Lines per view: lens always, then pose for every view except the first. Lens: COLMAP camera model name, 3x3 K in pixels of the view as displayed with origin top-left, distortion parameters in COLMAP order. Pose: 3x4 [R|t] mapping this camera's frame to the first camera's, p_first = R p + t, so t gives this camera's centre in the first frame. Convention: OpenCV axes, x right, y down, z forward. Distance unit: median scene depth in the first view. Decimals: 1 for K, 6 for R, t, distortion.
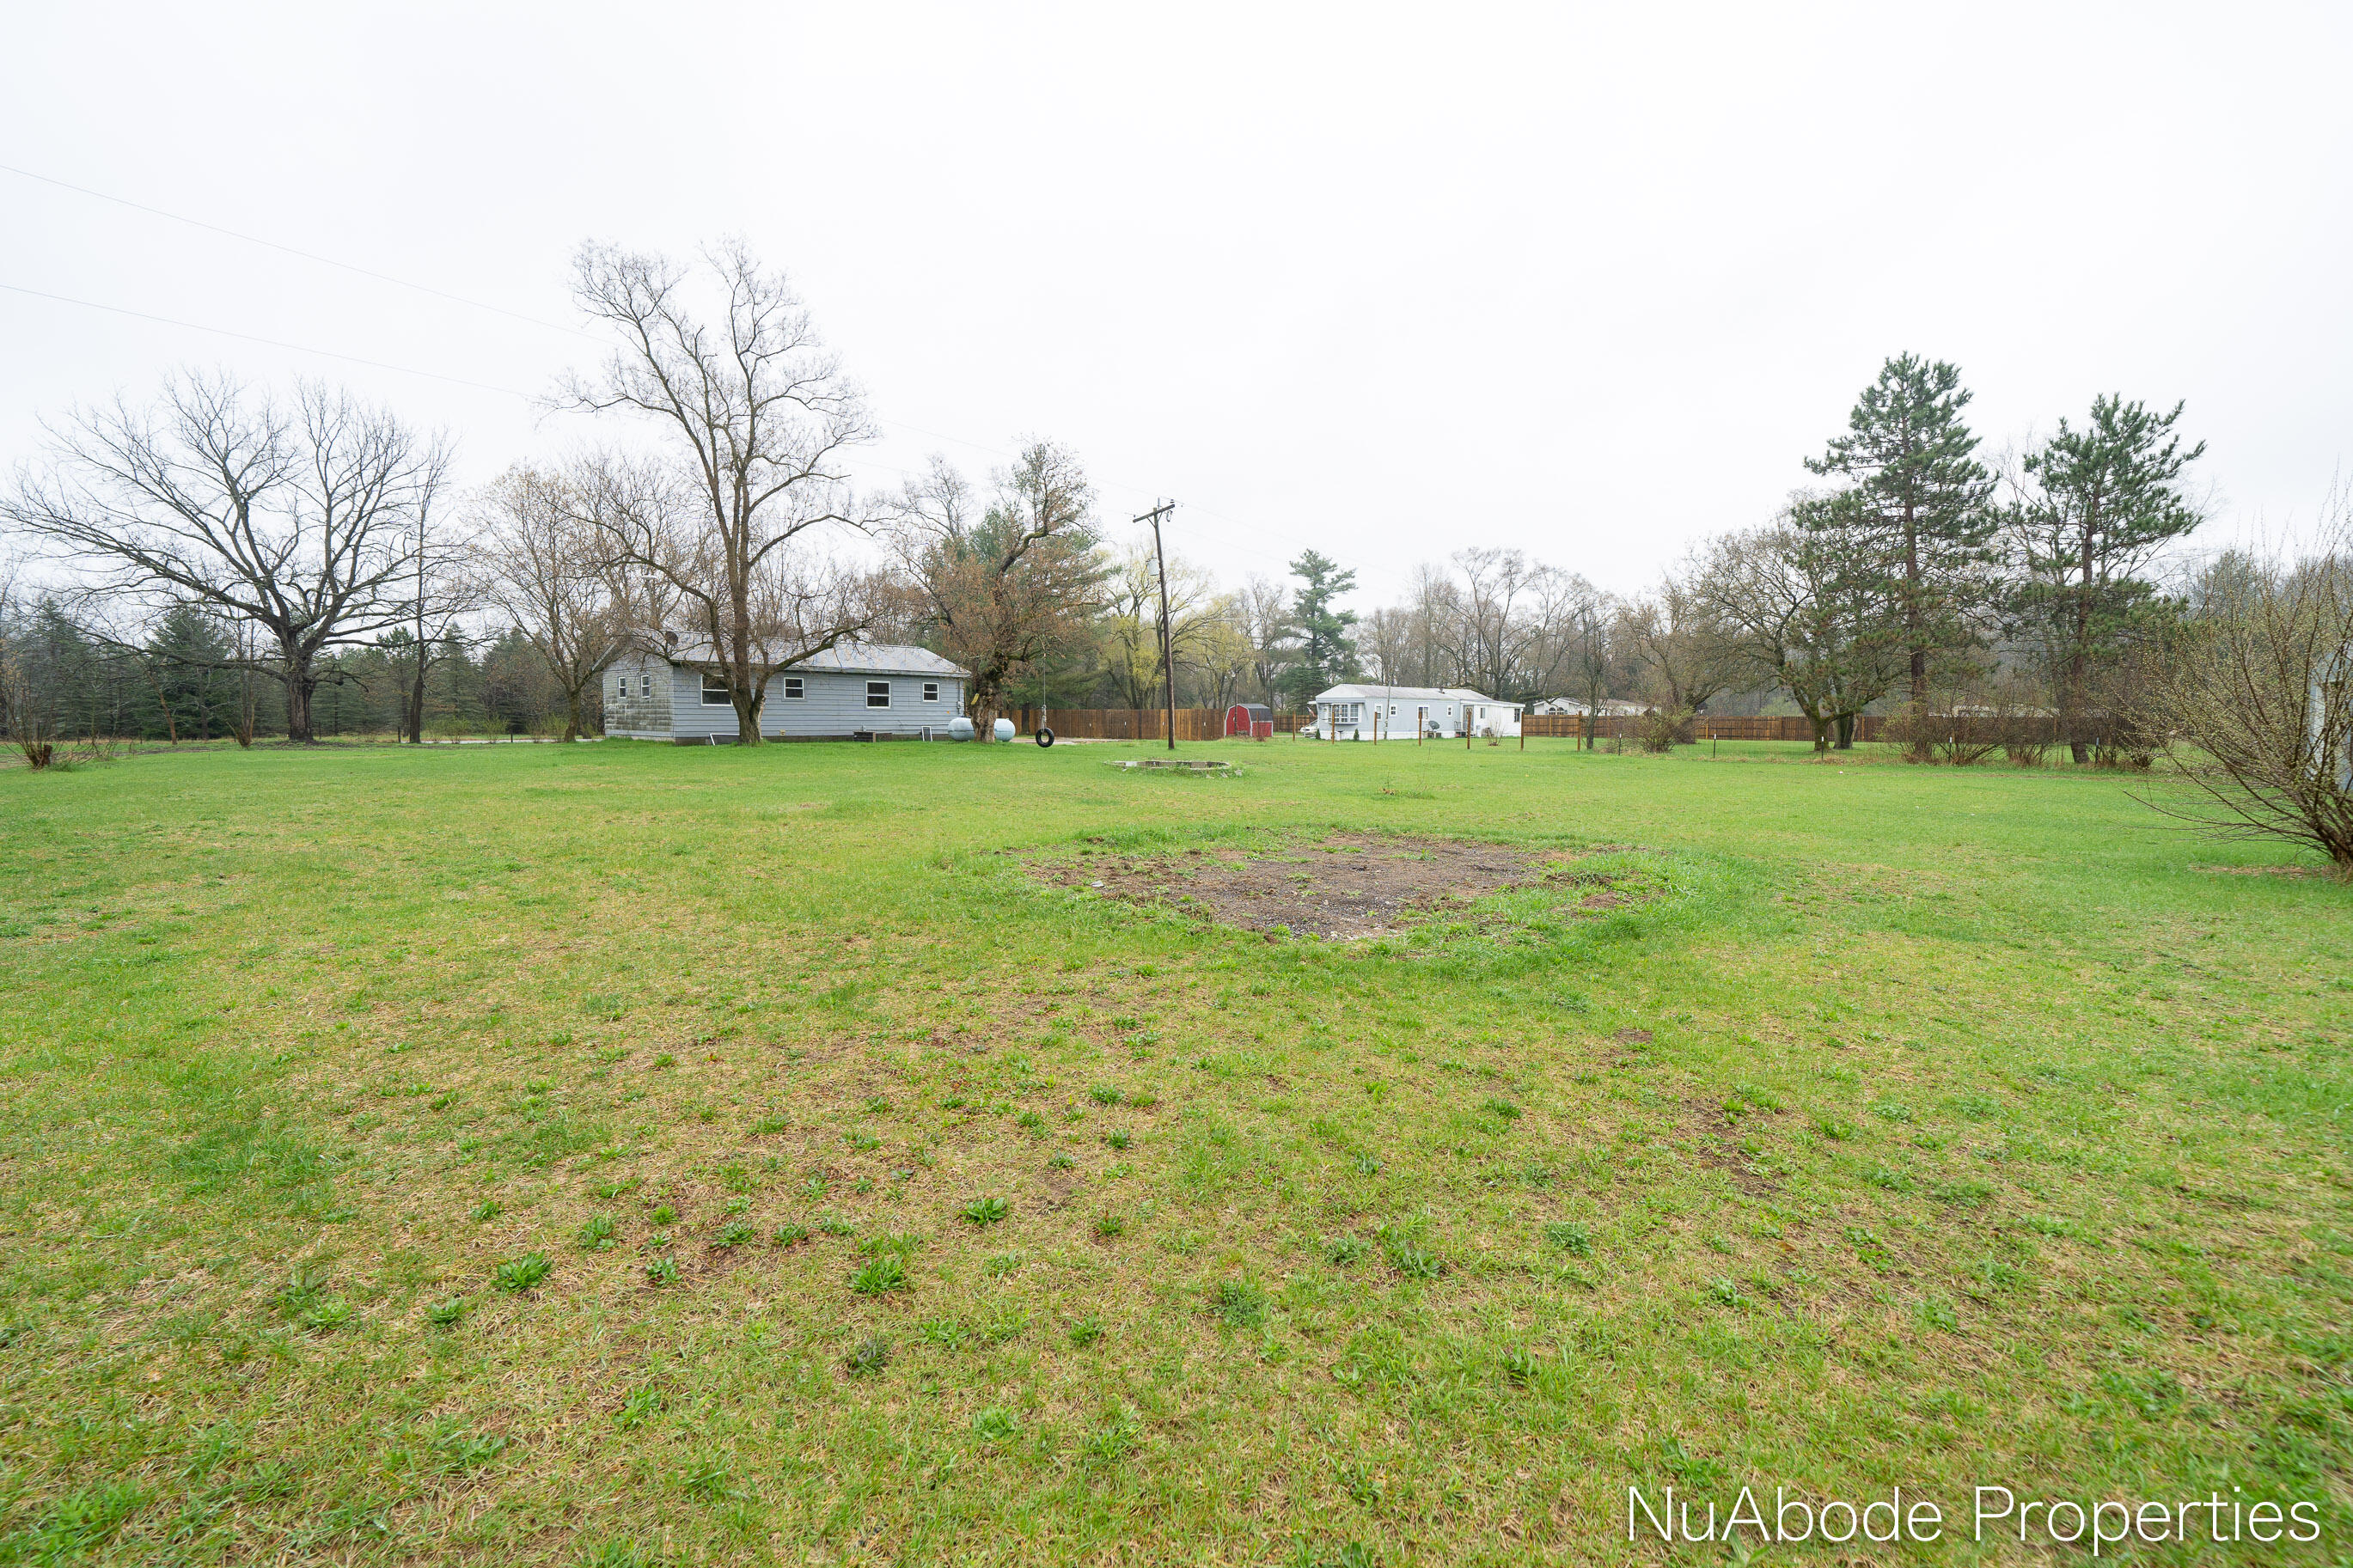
lens RADIAL K [[959.9, 0, 1176.5], [0, 959.9, 784.0], [0, 0, 1]] dist [-0.000353, -0.000069]
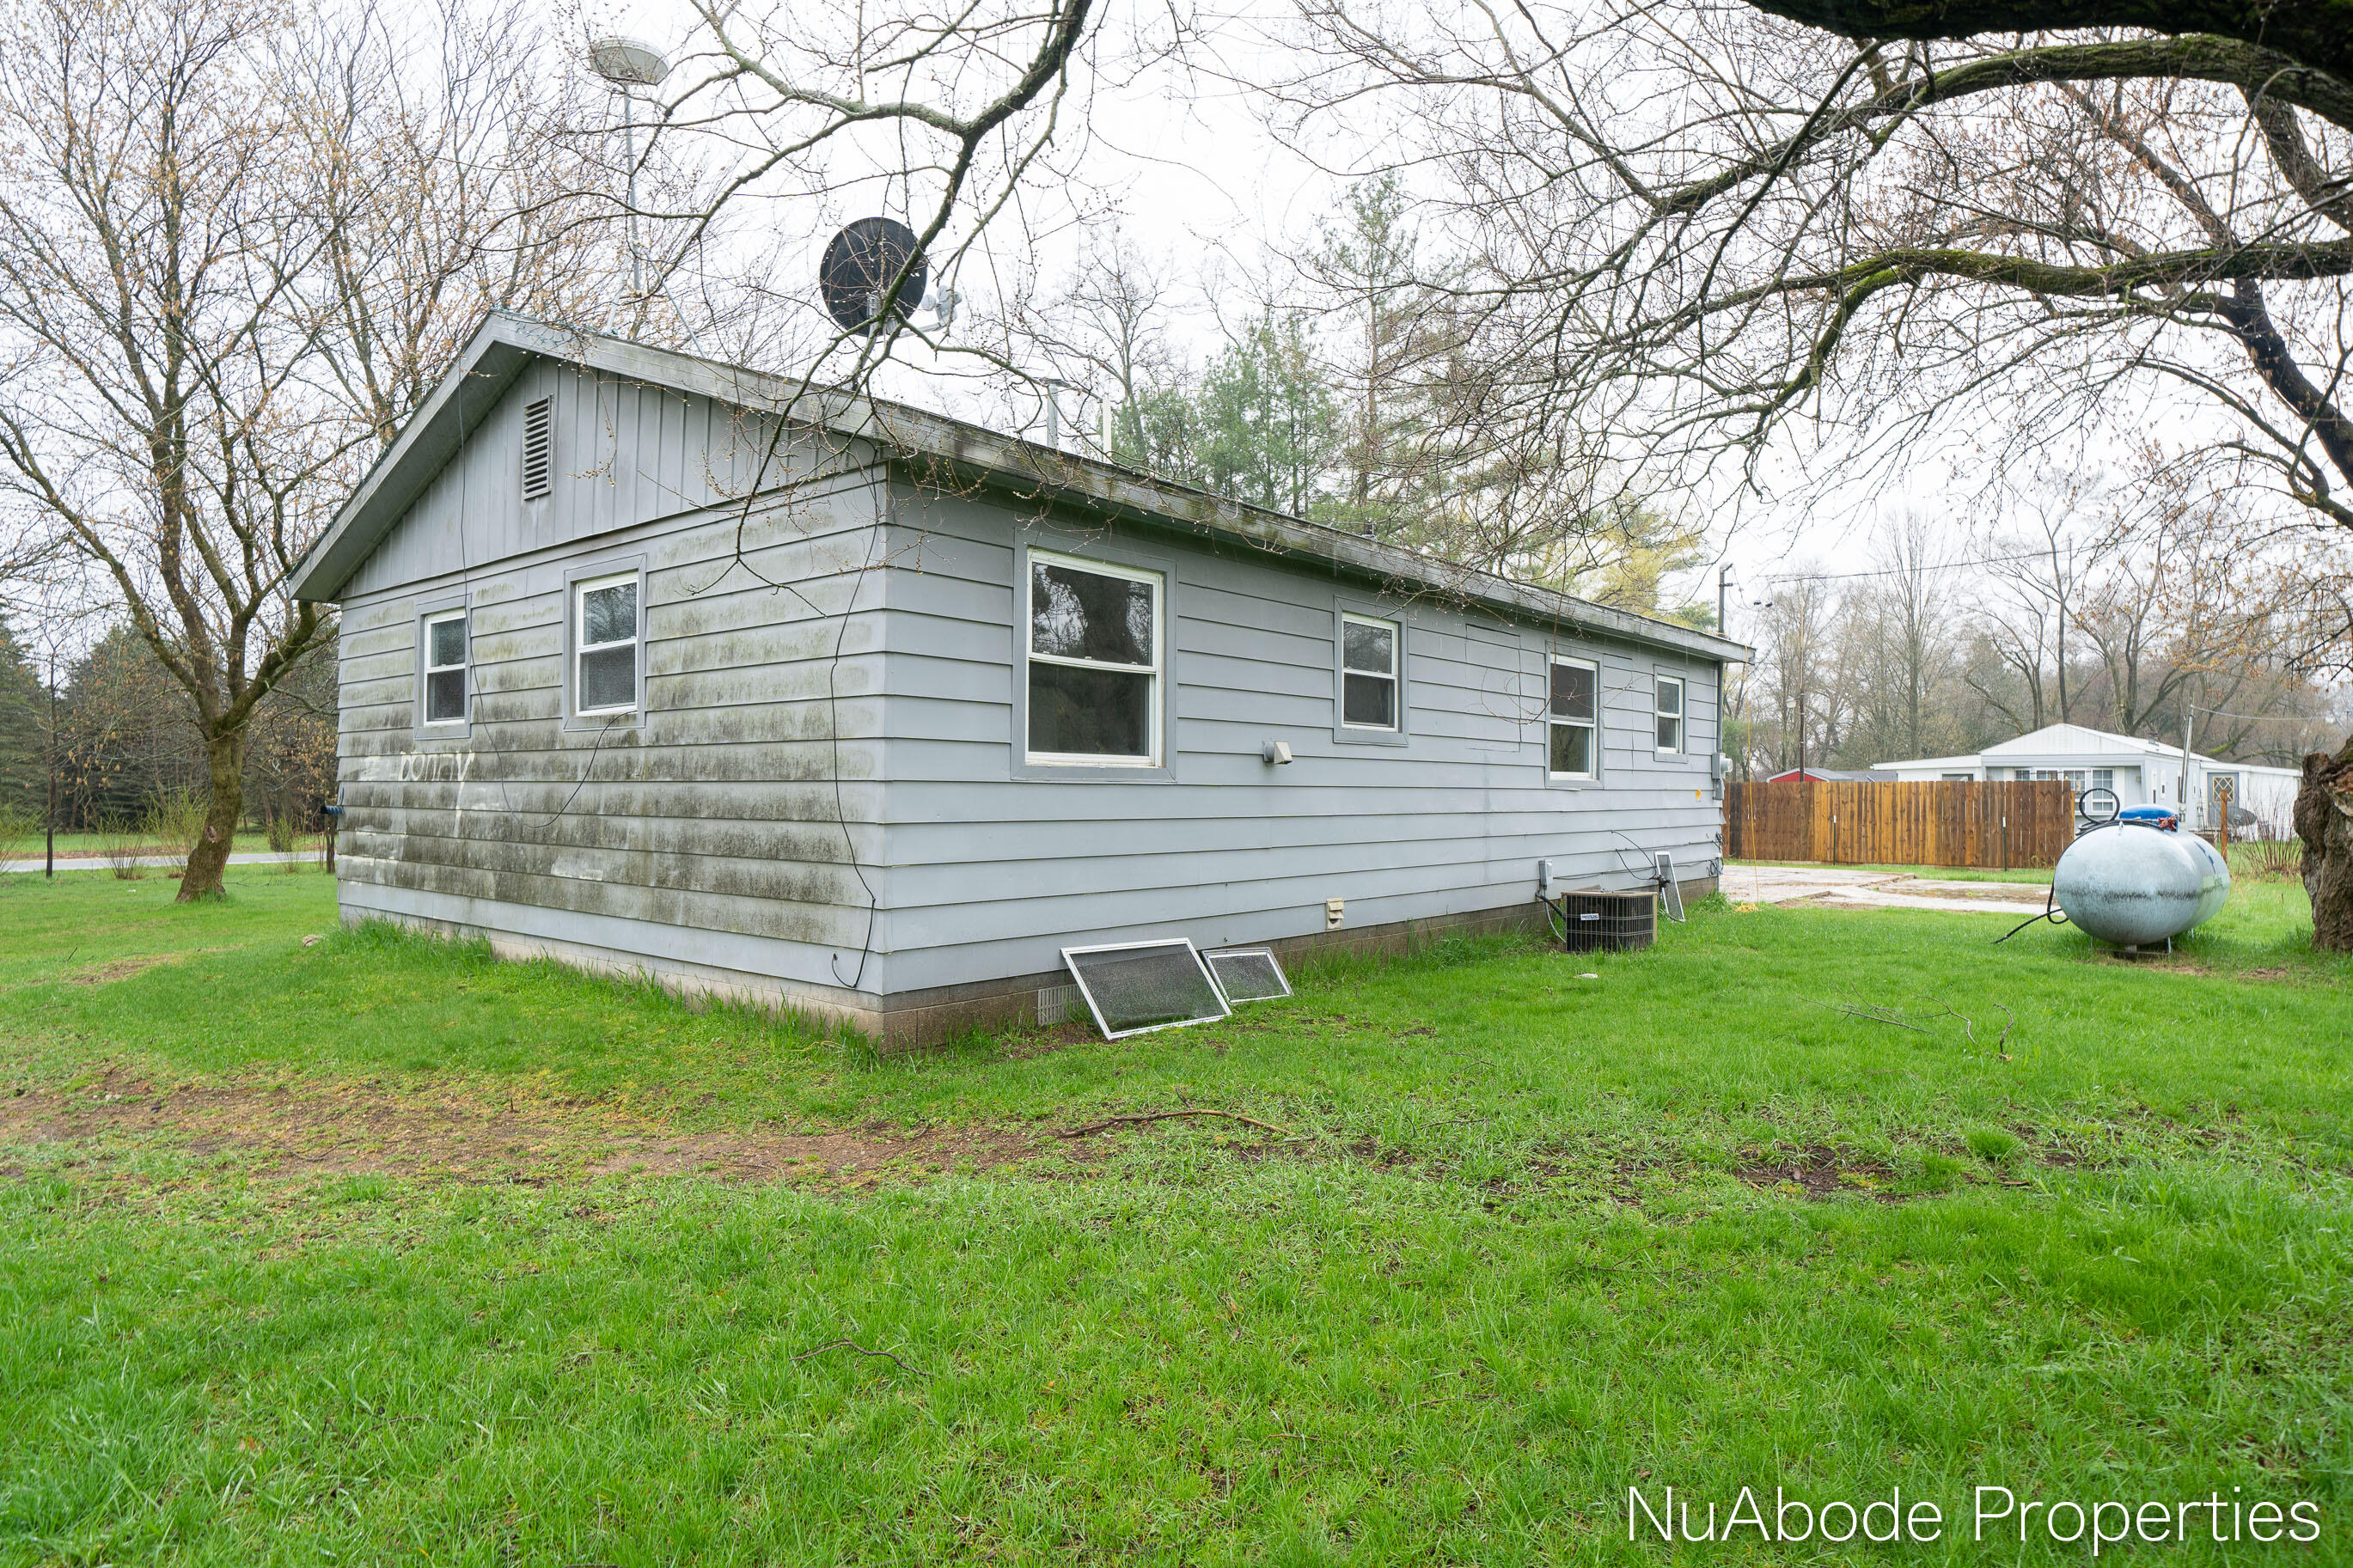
lens RADIAL K [[1300.6, 0, 1176.5], [0, 1300.6, 784.0], [0, 0, 1]] dist [-0.000400, 0.000018]
pose [[0.999122, 0.000210, 0.041899, -0.423843], [0.002907, 0.997232, -0.074300, -0.055880], [-0.041799, 0.074357, 0.996355, 0.707173]]
